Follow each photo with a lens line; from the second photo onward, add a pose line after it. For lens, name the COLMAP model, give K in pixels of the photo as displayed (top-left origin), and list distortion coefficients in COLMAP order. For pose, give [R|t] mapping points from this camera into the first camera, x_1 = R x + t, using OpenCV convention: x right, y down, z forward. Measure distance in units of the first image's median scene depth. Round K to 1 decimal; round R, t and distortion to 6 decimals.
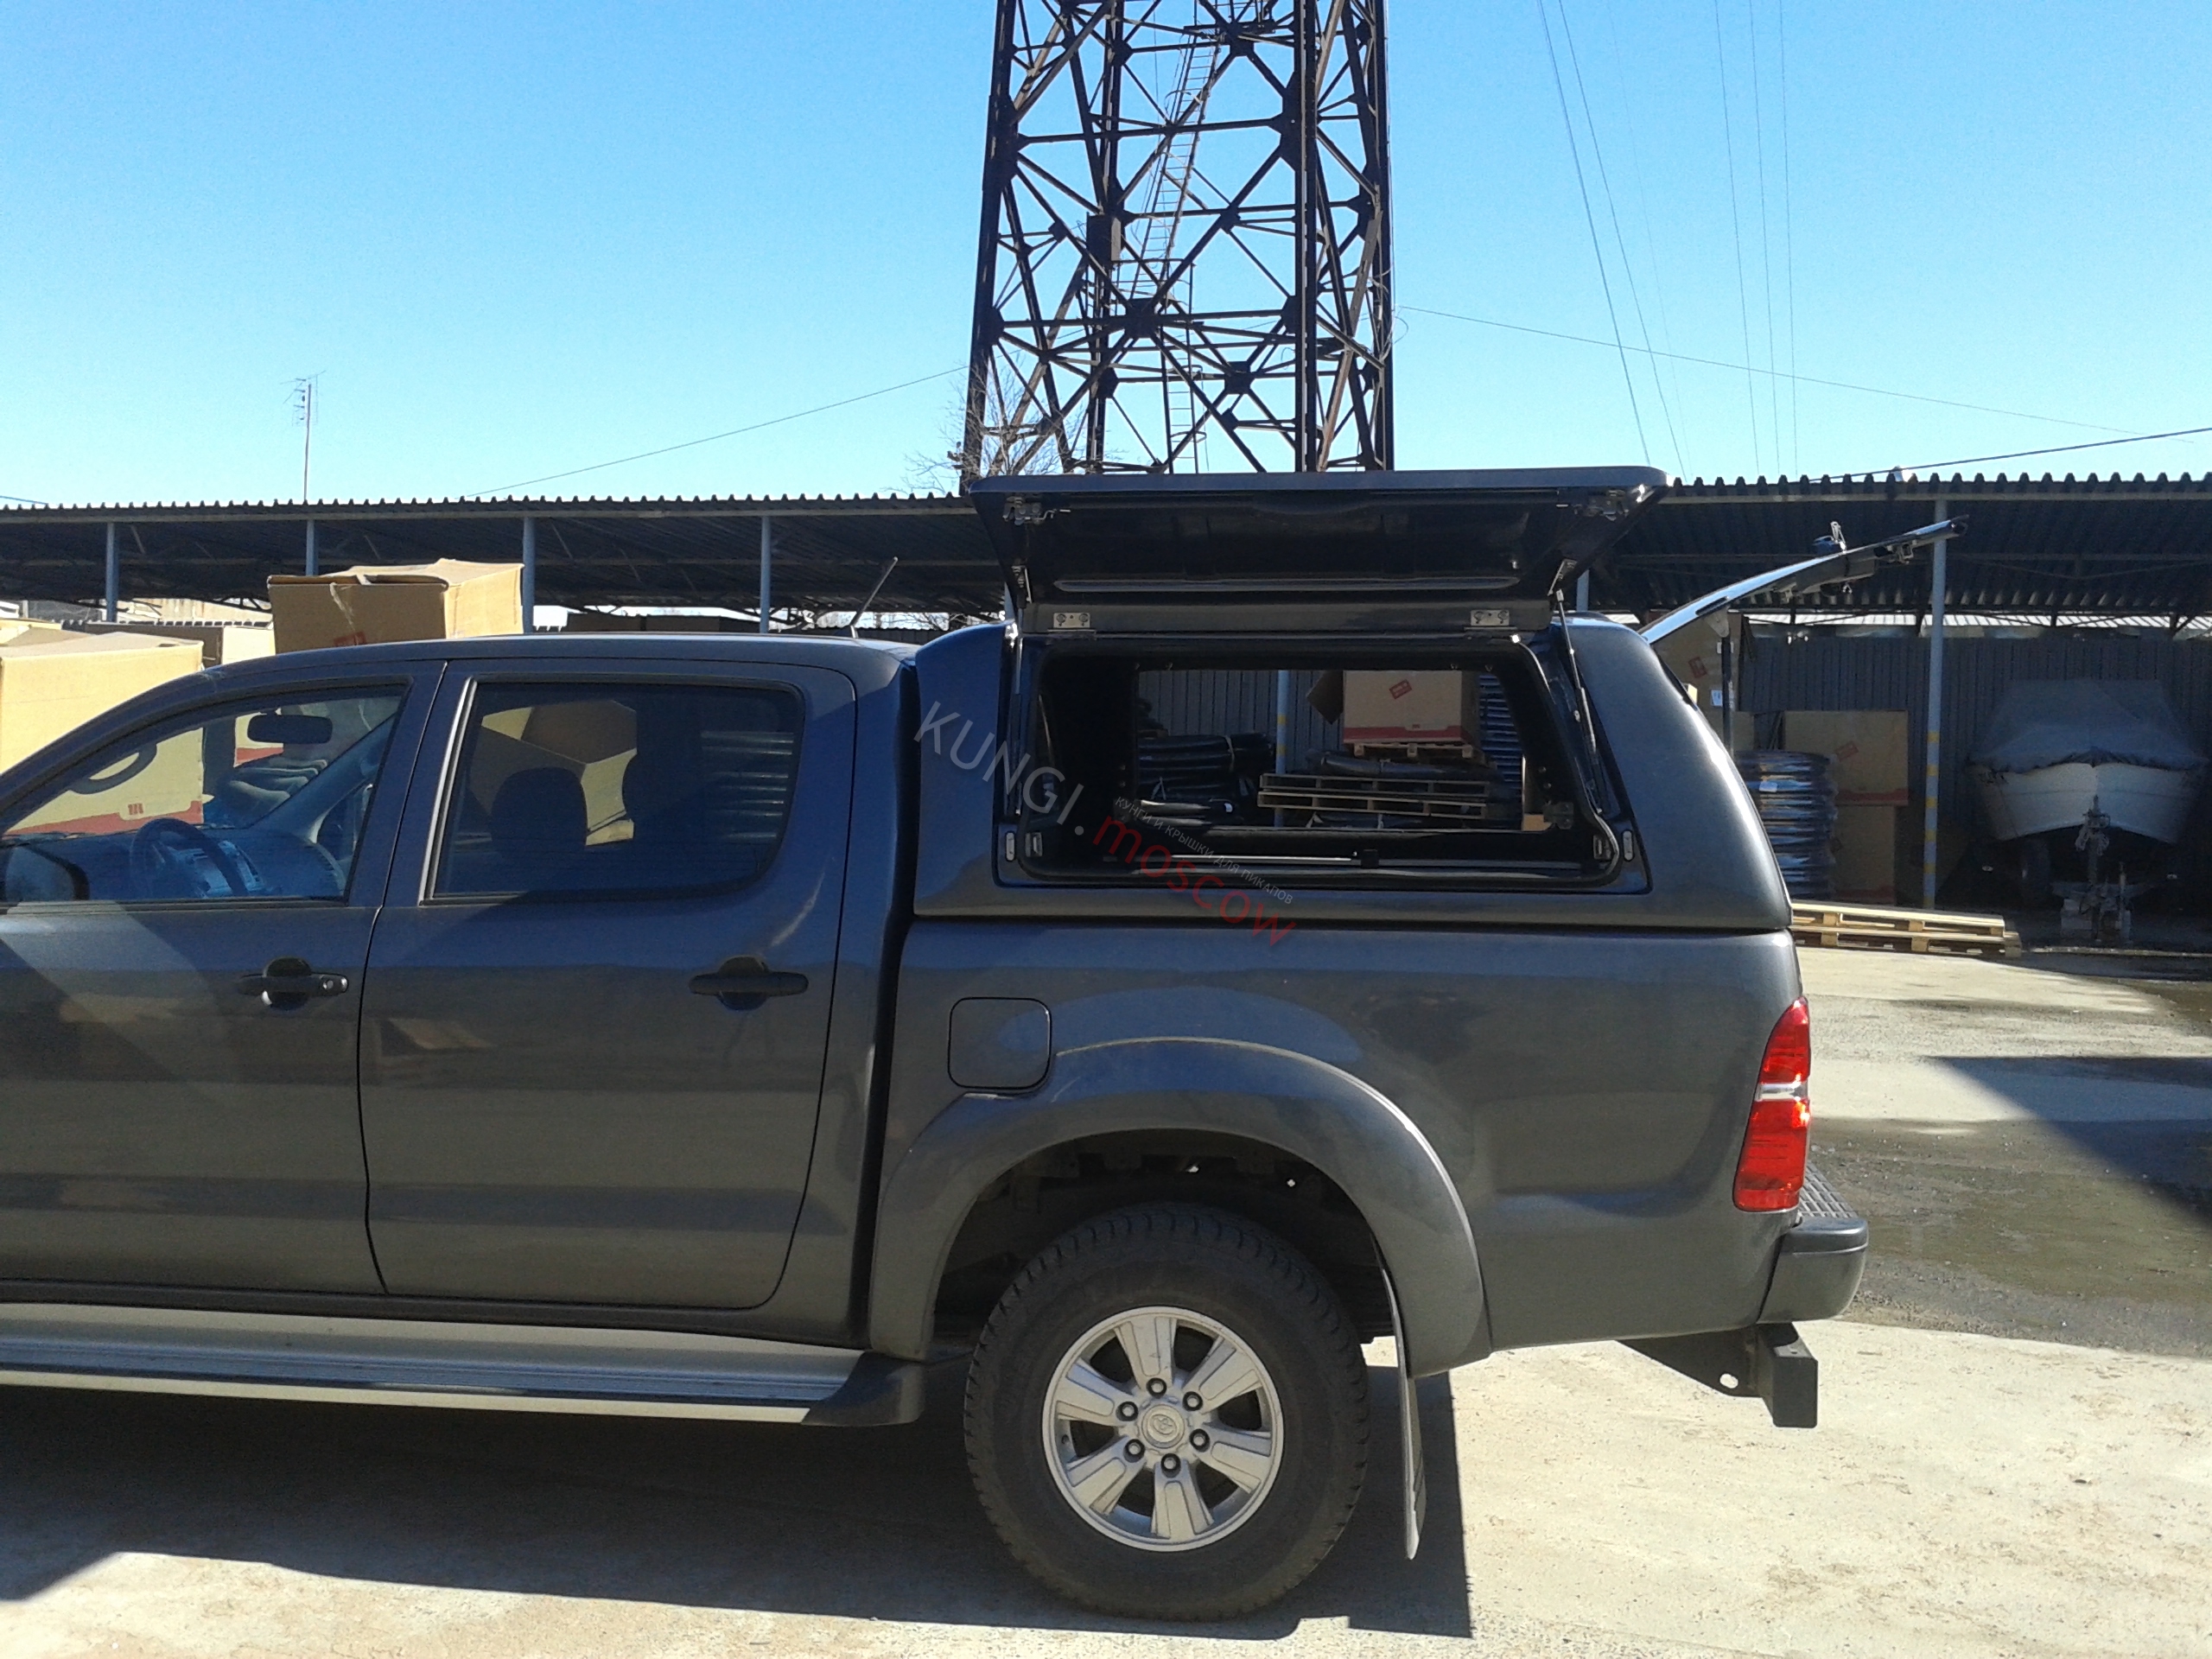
lens RADIAL K [[2267.6, 0, 950.1], [0, 2267.6, 833.1], [0, 0, 1]] dist [0.078837, -0.217218]
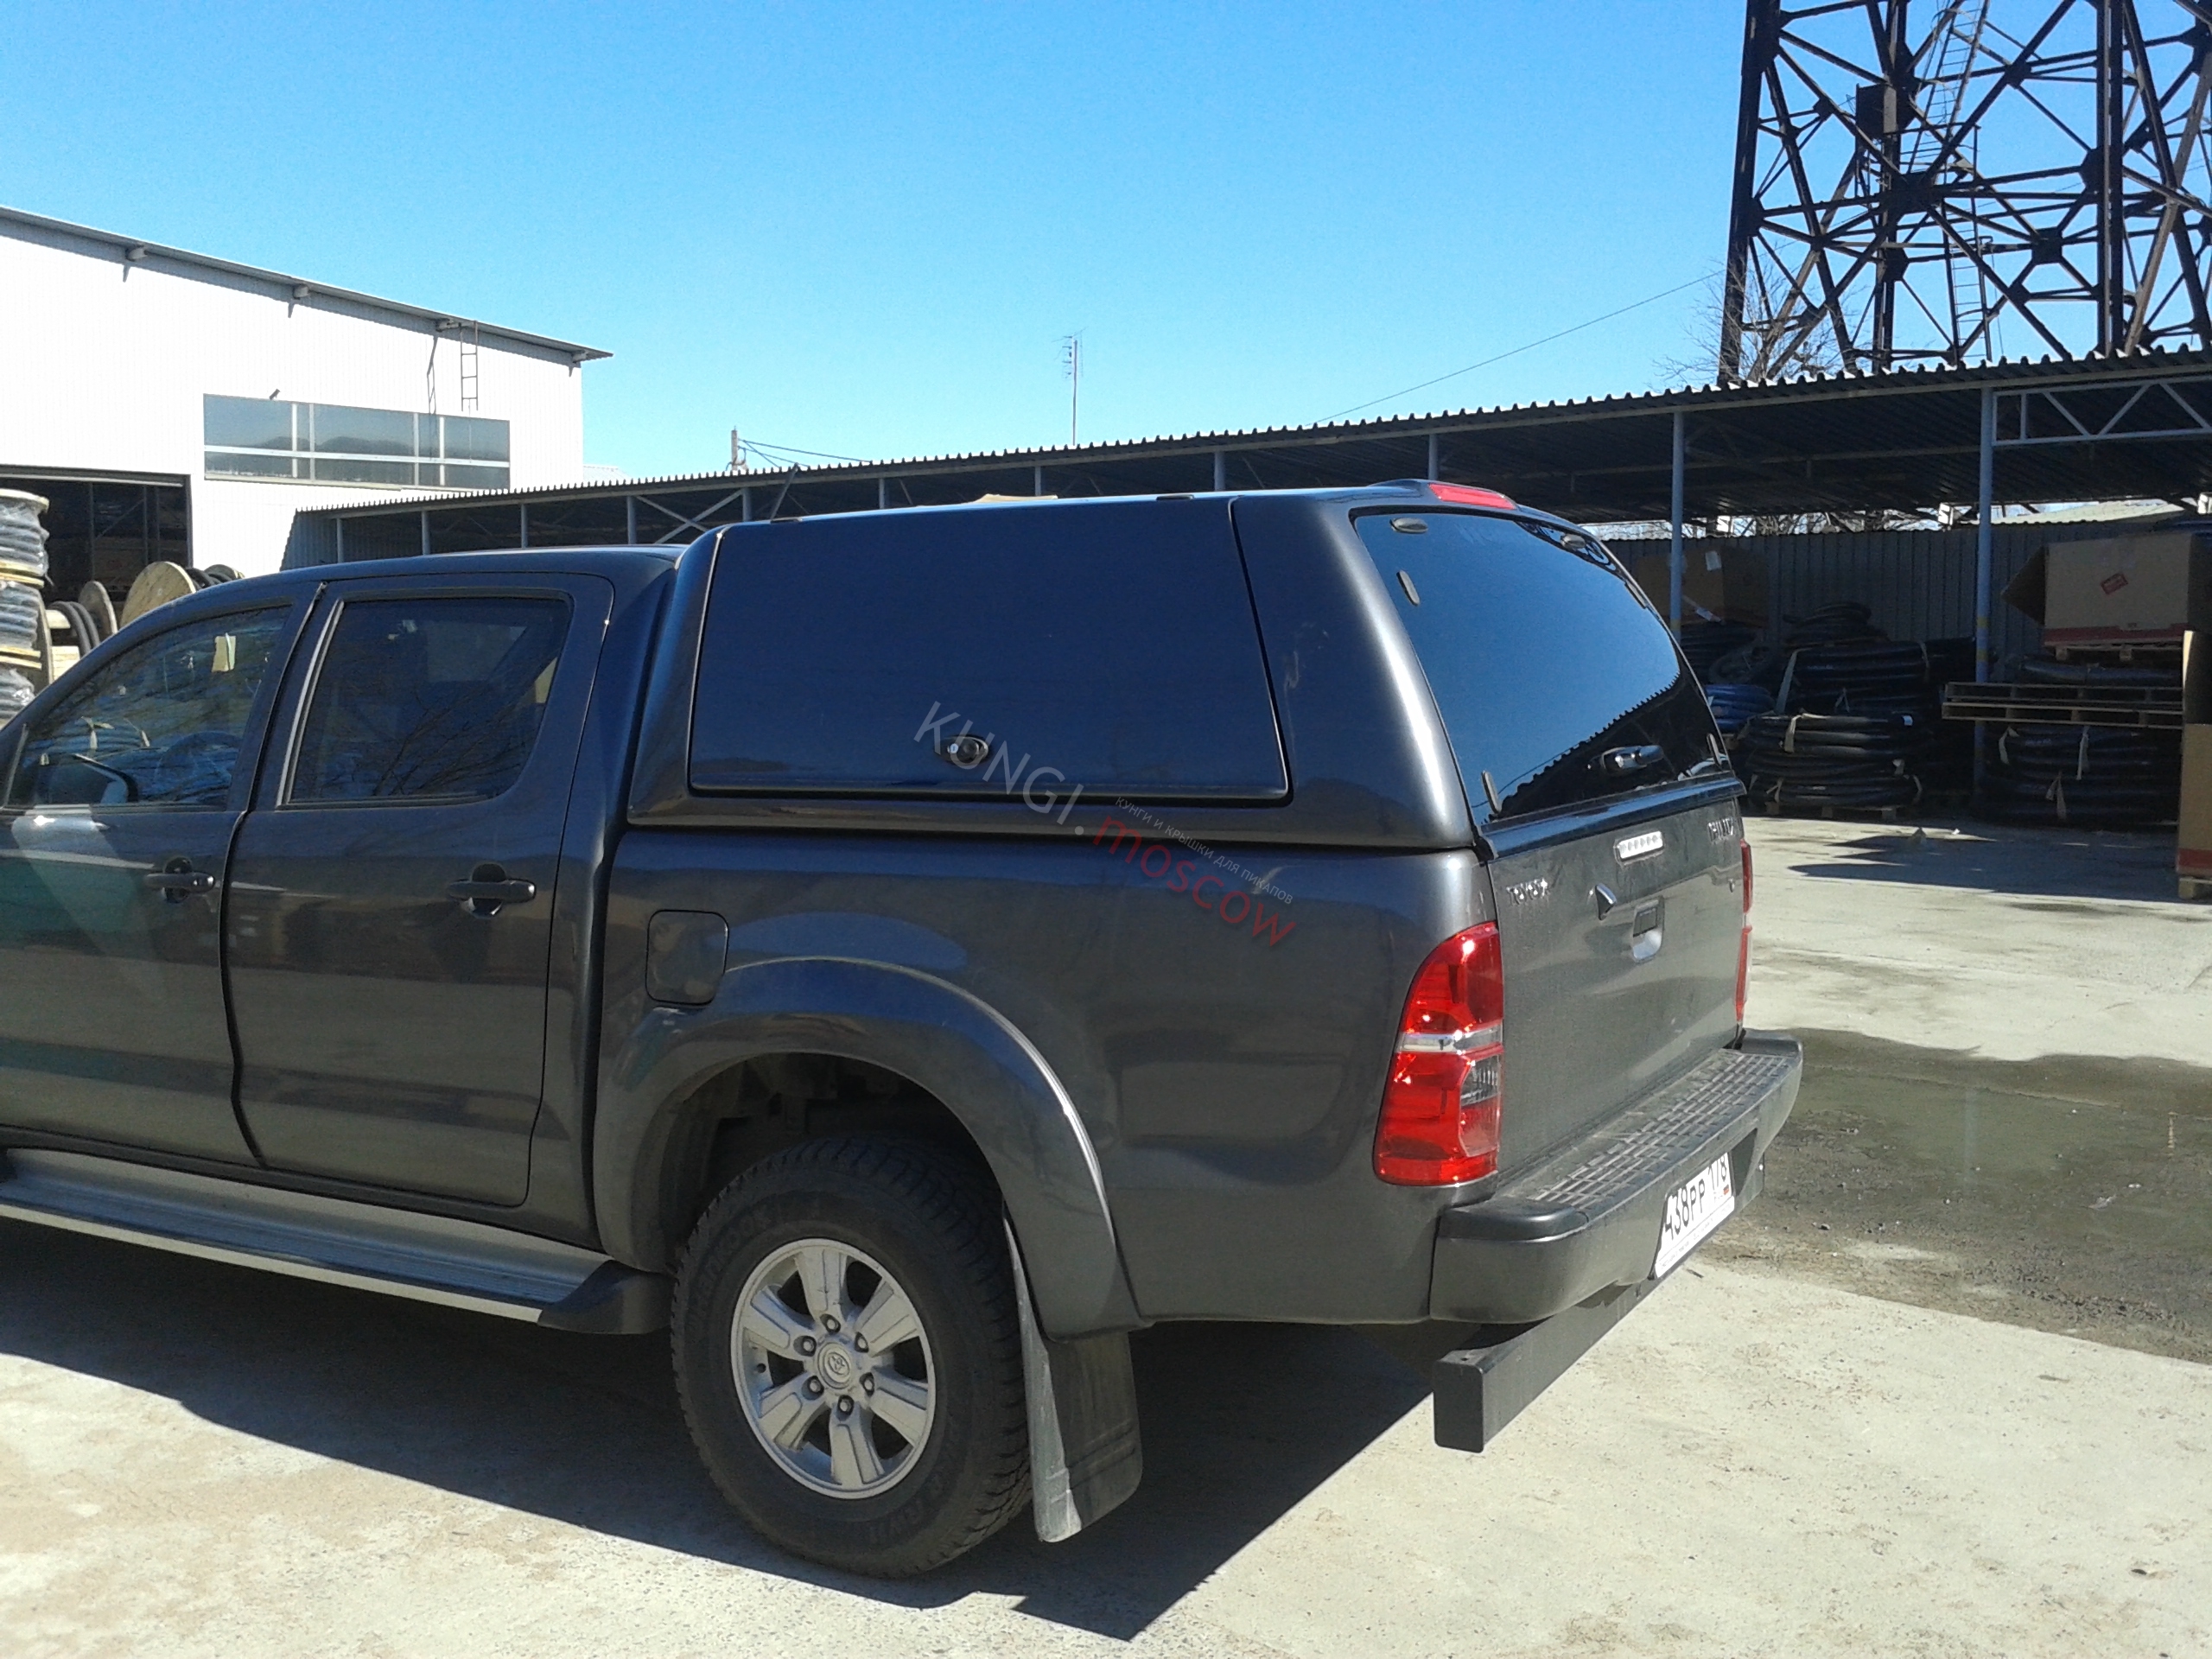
lens RADIAL K [[2171.7, 0, 982.1], [0, 2171.7, 794.4], [0, 0, 1]] dist [0.036995, -0.096269]
pose [[0.915679, 0.003006, -0.401899, 0.136172], [0.004049, 0.999852, 0.016705, 0.002366], [0.401890, -0.016924, 0.915532, 0.054065]]
